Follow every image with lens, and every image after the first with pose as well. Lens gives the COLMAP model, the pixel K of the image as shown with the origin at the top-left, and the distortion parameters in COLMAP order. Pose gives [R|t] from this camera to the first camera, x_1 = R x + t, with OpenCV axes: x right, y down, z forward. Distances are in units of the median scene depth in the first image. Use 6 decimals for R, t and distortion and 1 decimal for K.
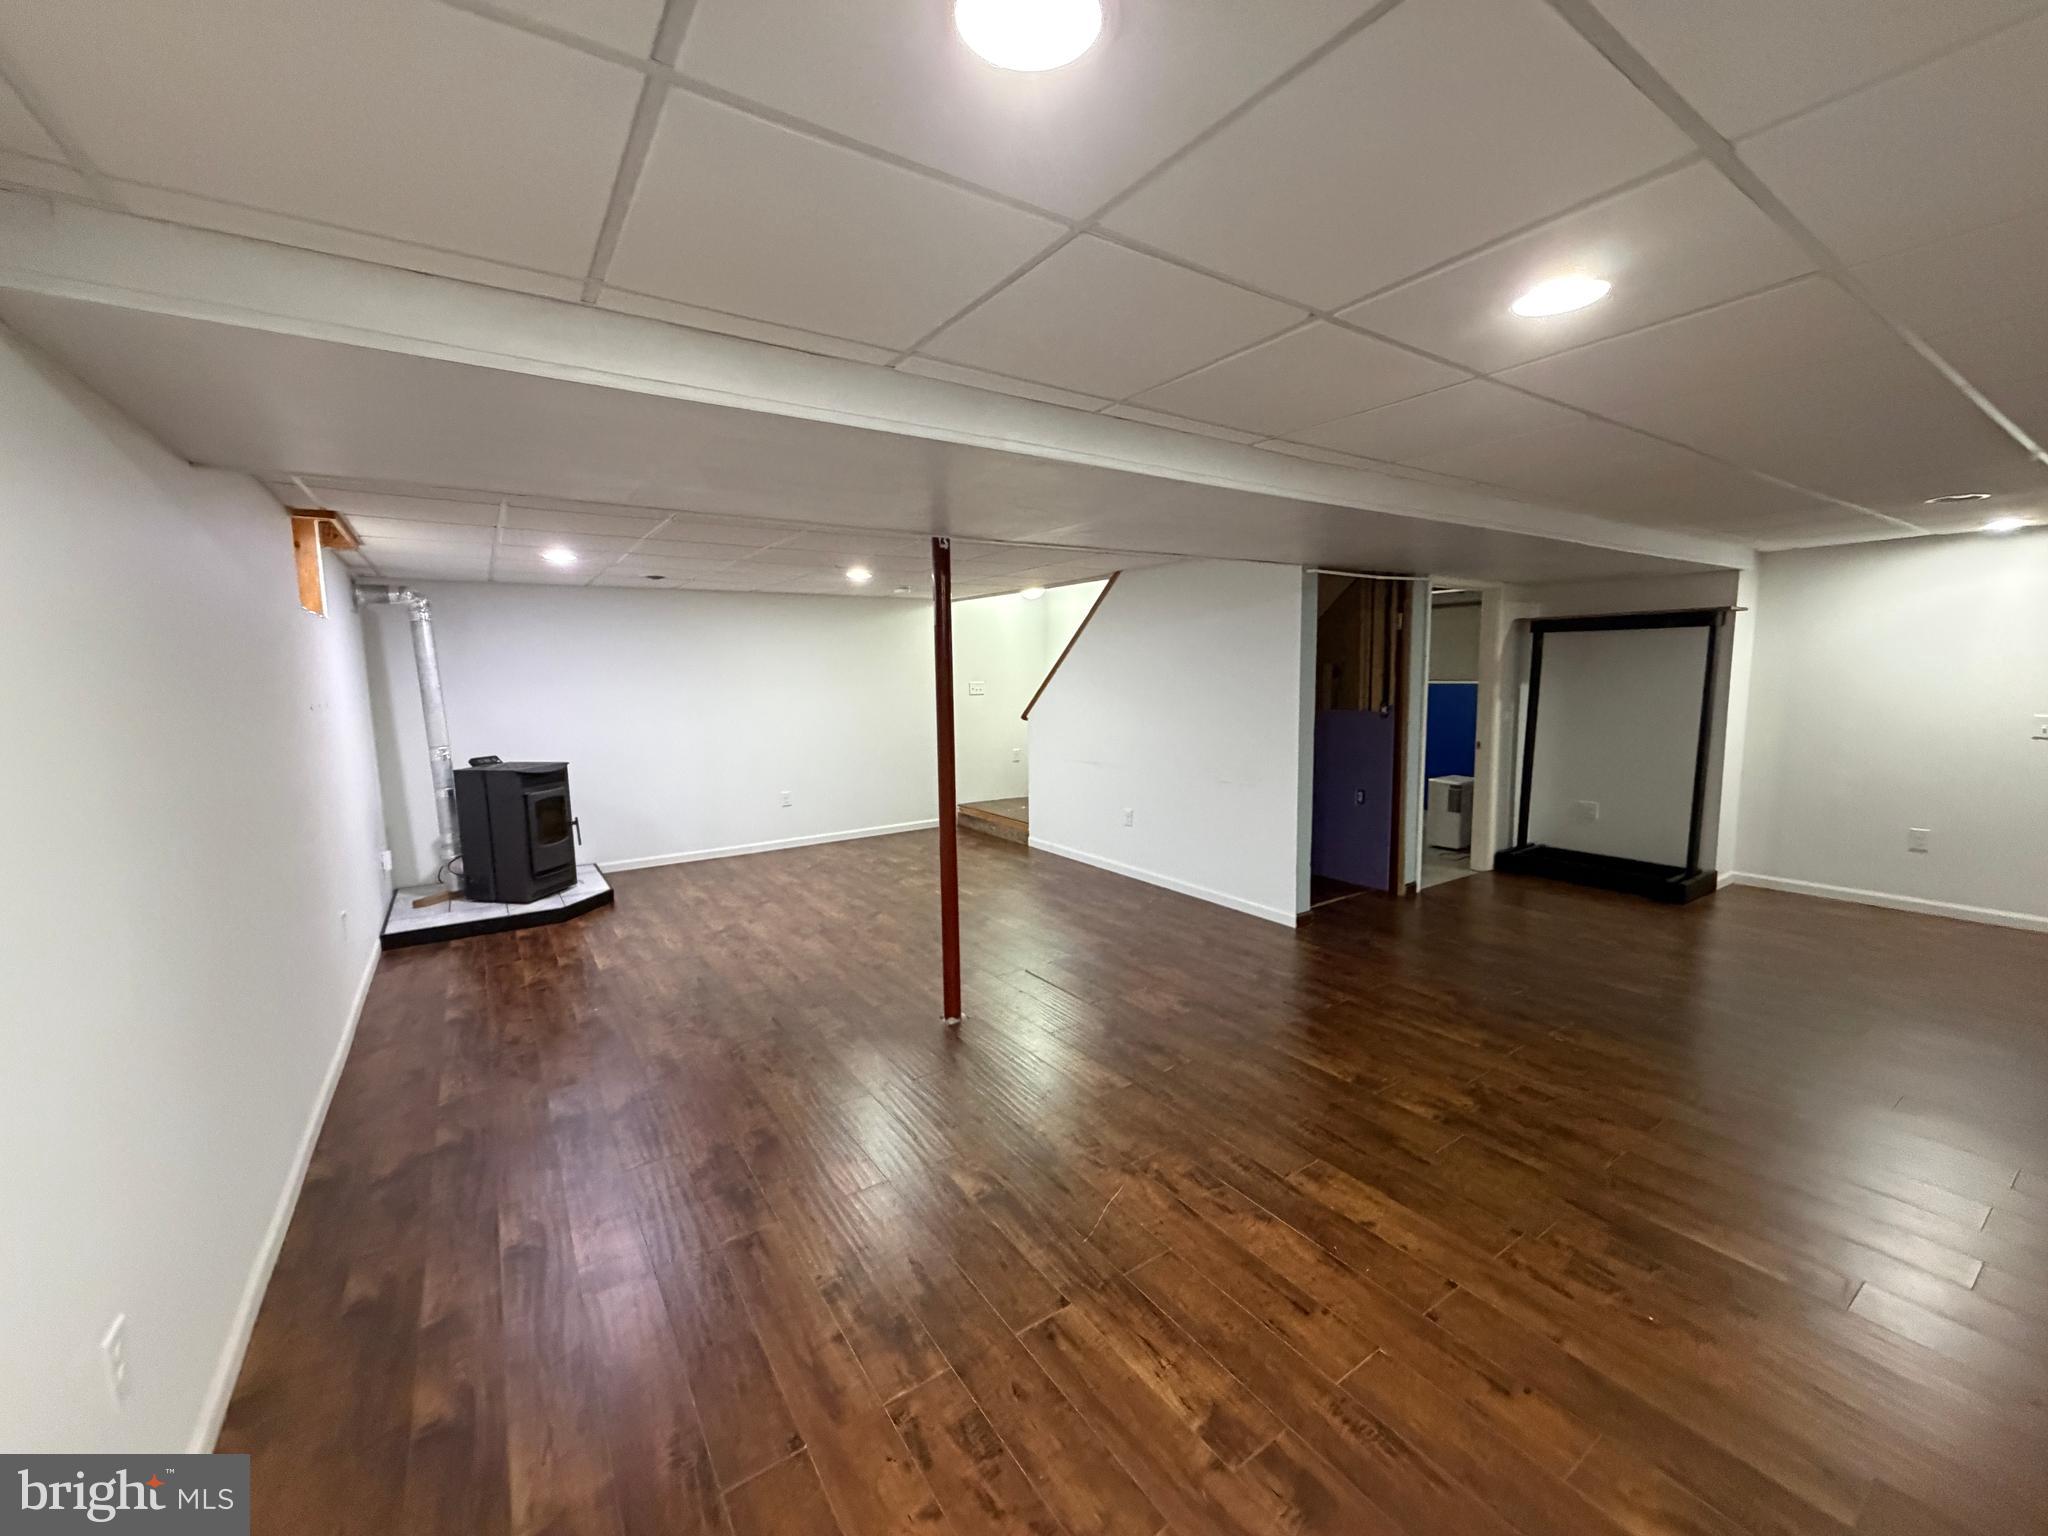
lens RADIAL K [[809.0, 0, 1022.1], [0, 809.0, 769.8], [0, 0, 1]] dist [-0.001770, 0.000165]
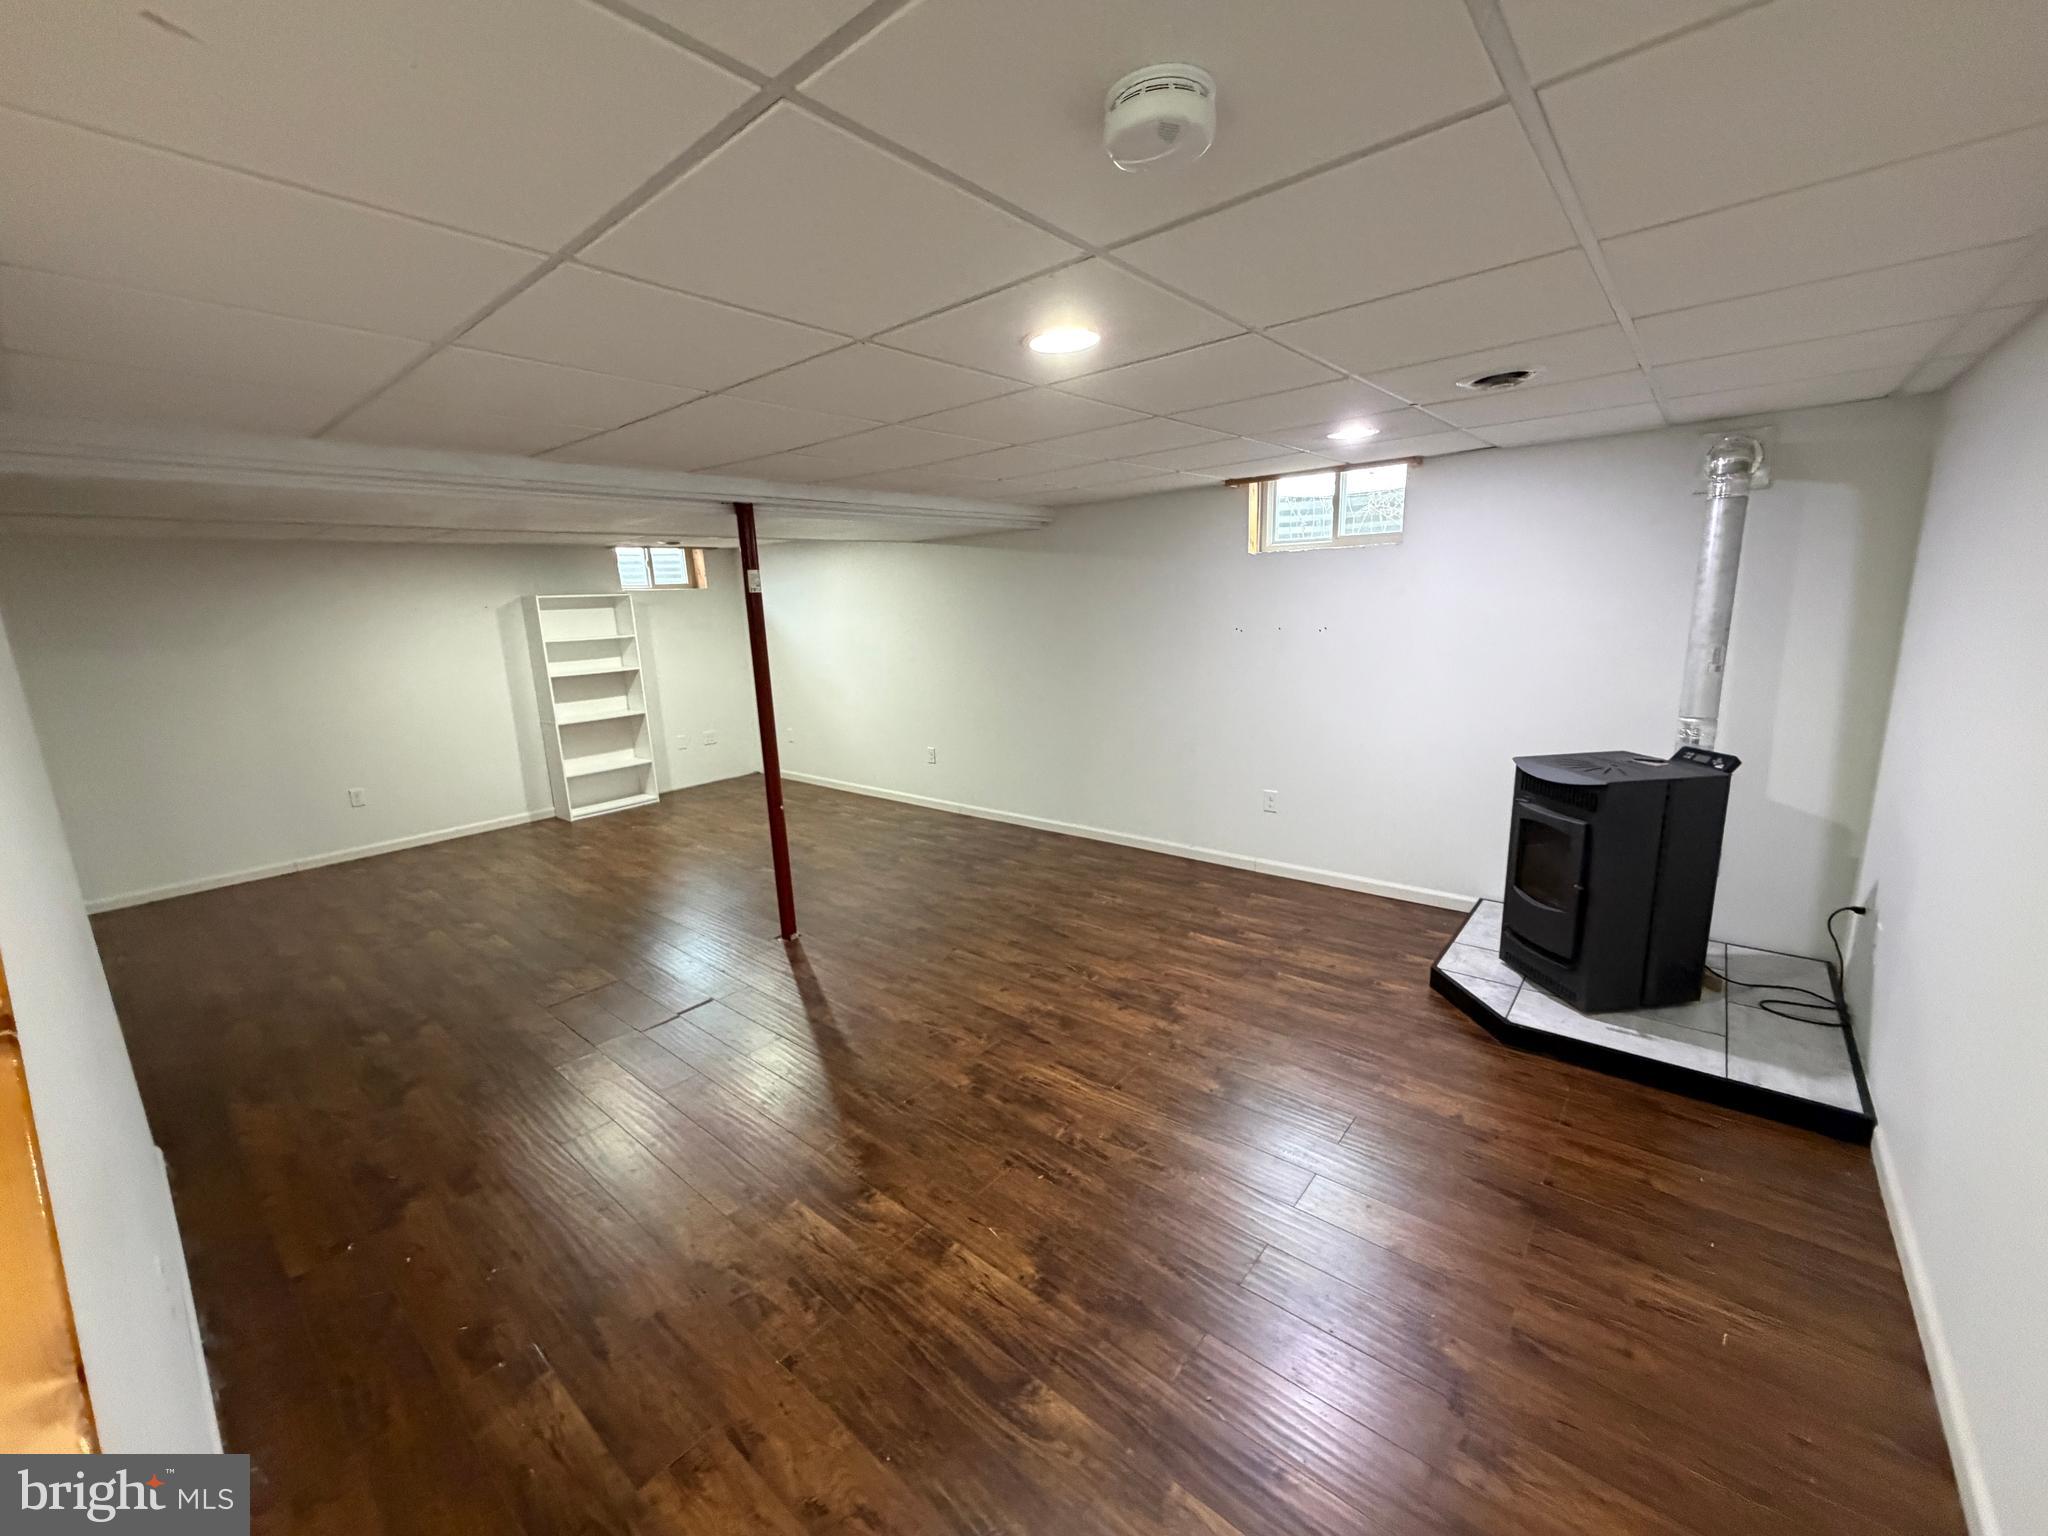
lens RADIAL K [[809.0, 0, 1015.9], [0, 809.0, 765.8], [0, 0, 1]] dist [-0.001770, 0.000165]
pose [[-0.962312, 0.108075, -0.249552, -0.204156], [0.023021, 0.946721, 0.321230, -0.432484], [0.270973, 0.303378, -0.913529, 3.132447]]
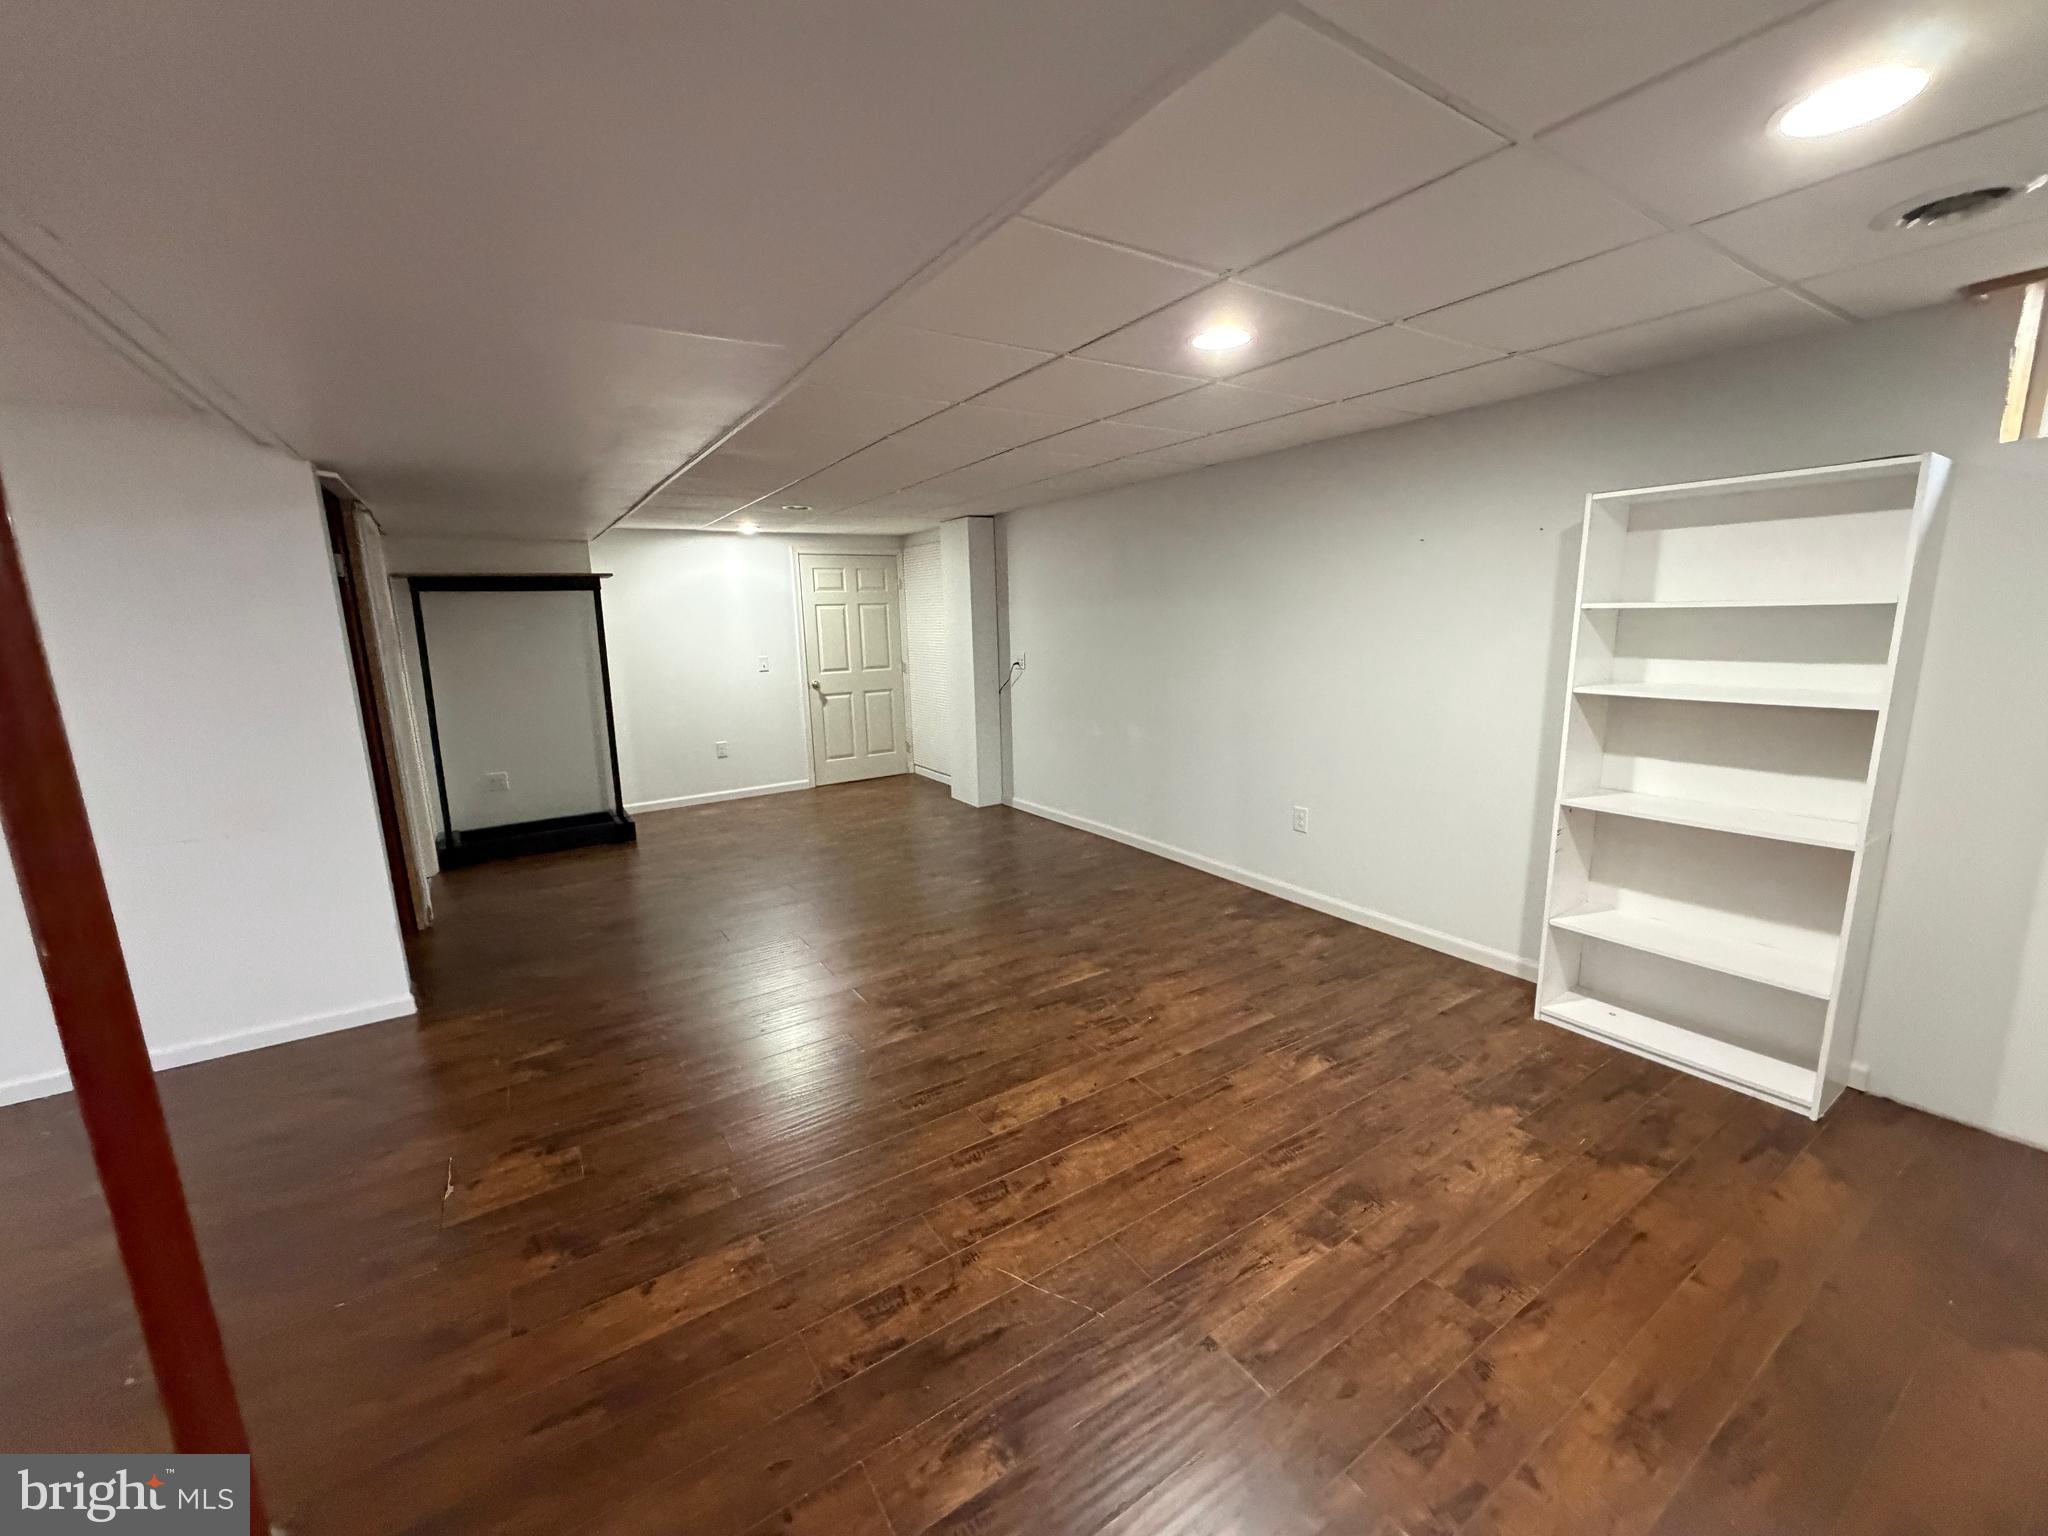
lens RADIAL K [[809.0, 0, 1018.8], [0, 809.0, 766.5], [0, 0, 1]] dist [-0.001770, 0.000165]
pose [[0.020116, -0.169388, 0.985344, -0.567890], [0.147565, 0.975253, 0.164640, -0.083002], [-0.988848, 0.142091, 0.044614, 0.888509]]
